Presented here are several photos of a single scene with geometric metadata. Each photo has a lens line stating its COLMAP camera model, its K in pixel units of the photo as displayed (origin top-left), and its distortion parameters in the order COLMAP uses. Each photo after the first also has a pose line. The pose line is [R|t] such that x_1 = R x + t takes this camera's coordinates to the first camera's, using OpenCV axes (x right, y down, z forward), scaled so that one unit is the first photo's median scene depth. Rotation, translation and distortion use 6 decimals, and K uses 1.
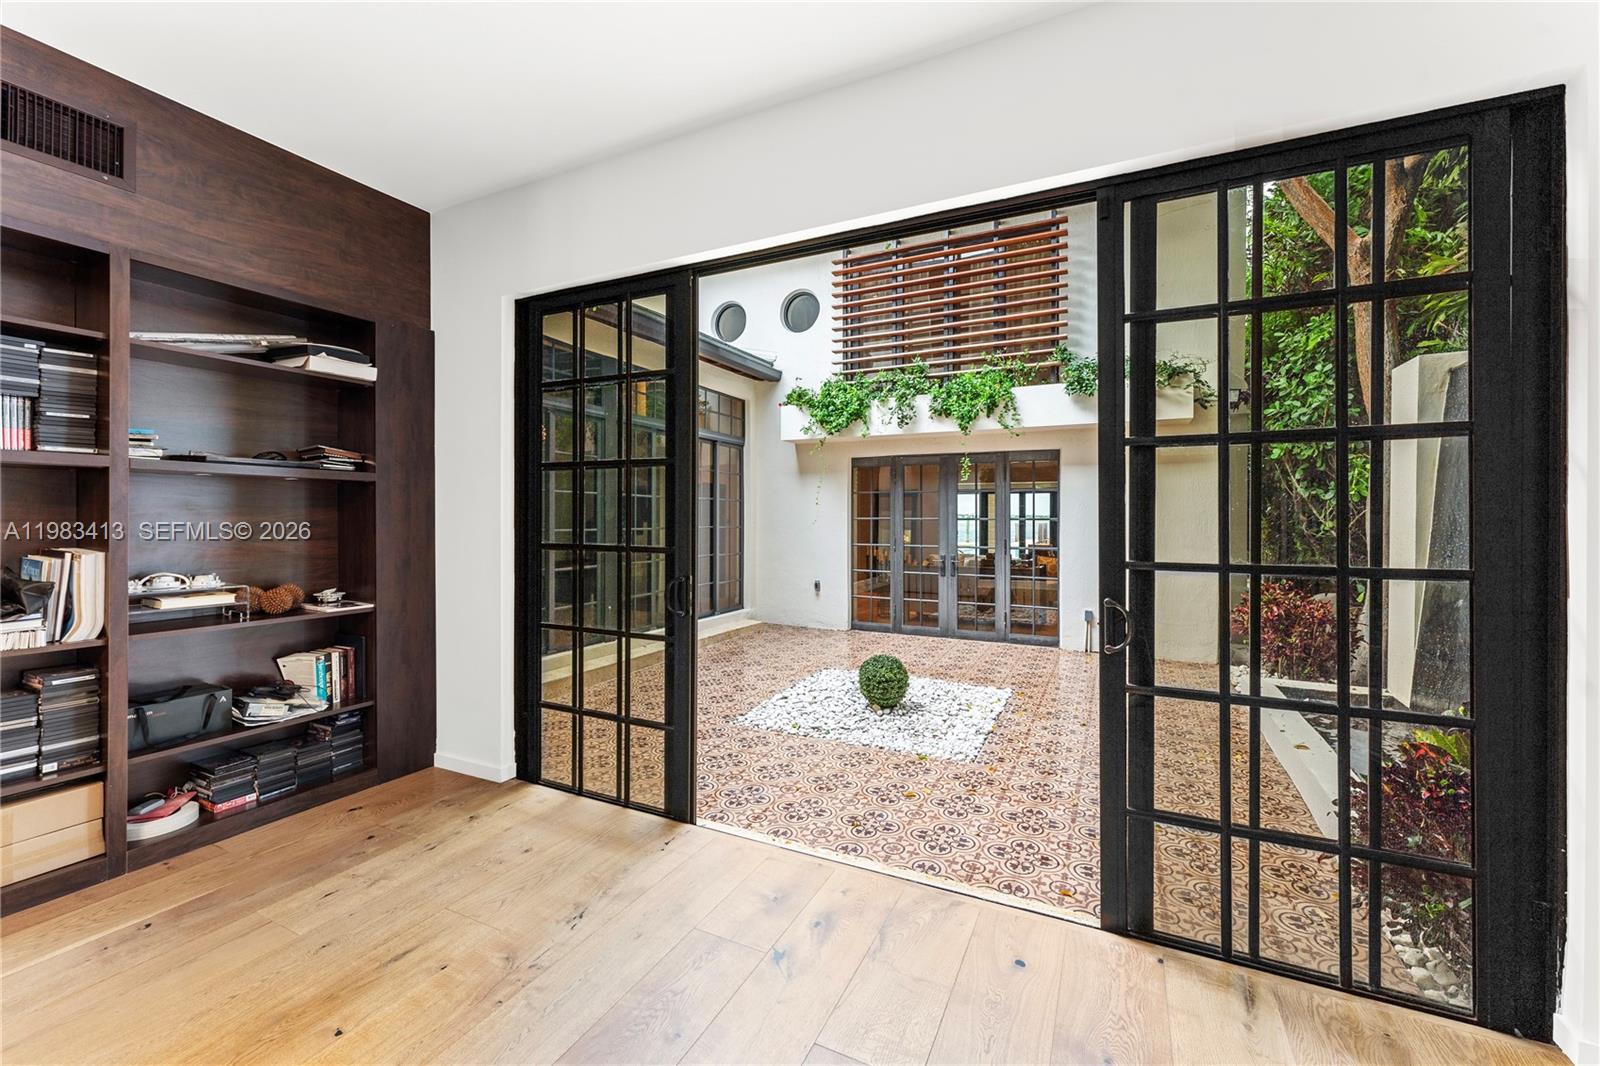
lens RADIAL K [[649.0, 0, 800.0], [0, 649.0, 515.3], [0, 0, 1]] dist [-0.000062, 0.000000]
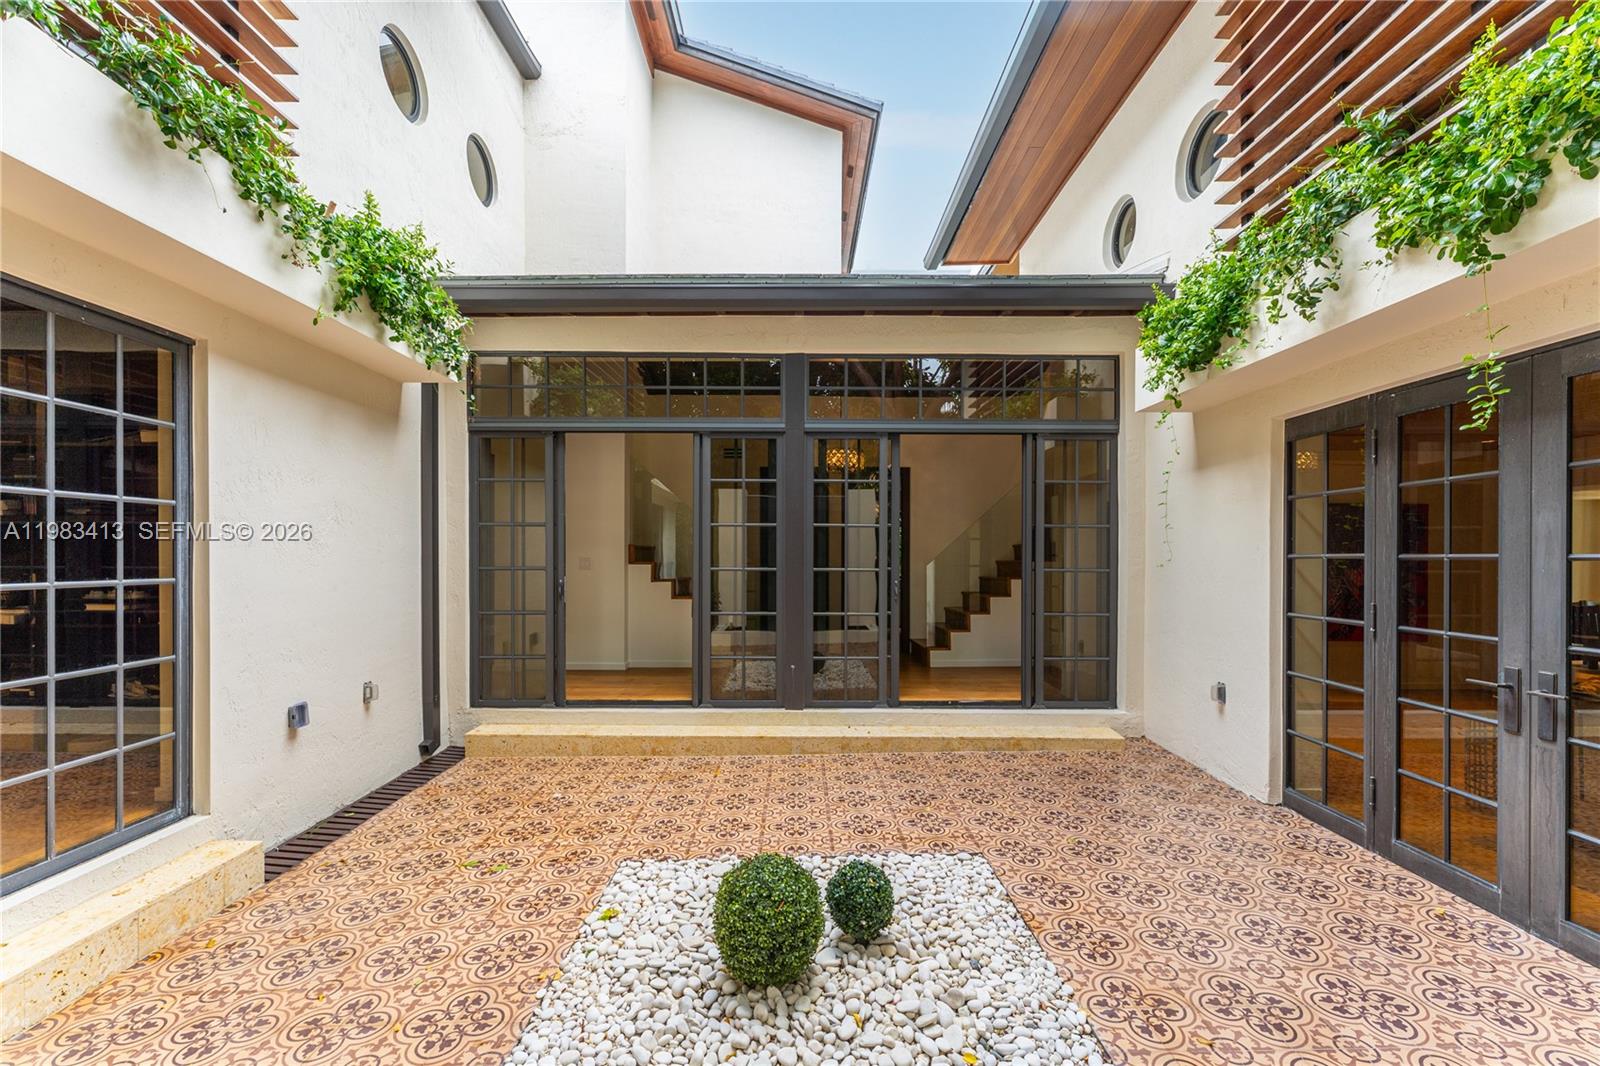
lens RADIAL K [[661.6, 0, 800.0], [0, 661.6, 533.0], [0, 0, 1]] dist [-0.000351, 0.000008]
pose [[0.437928, -0.023869, -0.898693, 0.353017], [0.000949, 0.999659, -0.026089, 0.001823], [0.899010, 0.010572, 0.437801, 0.522760]]
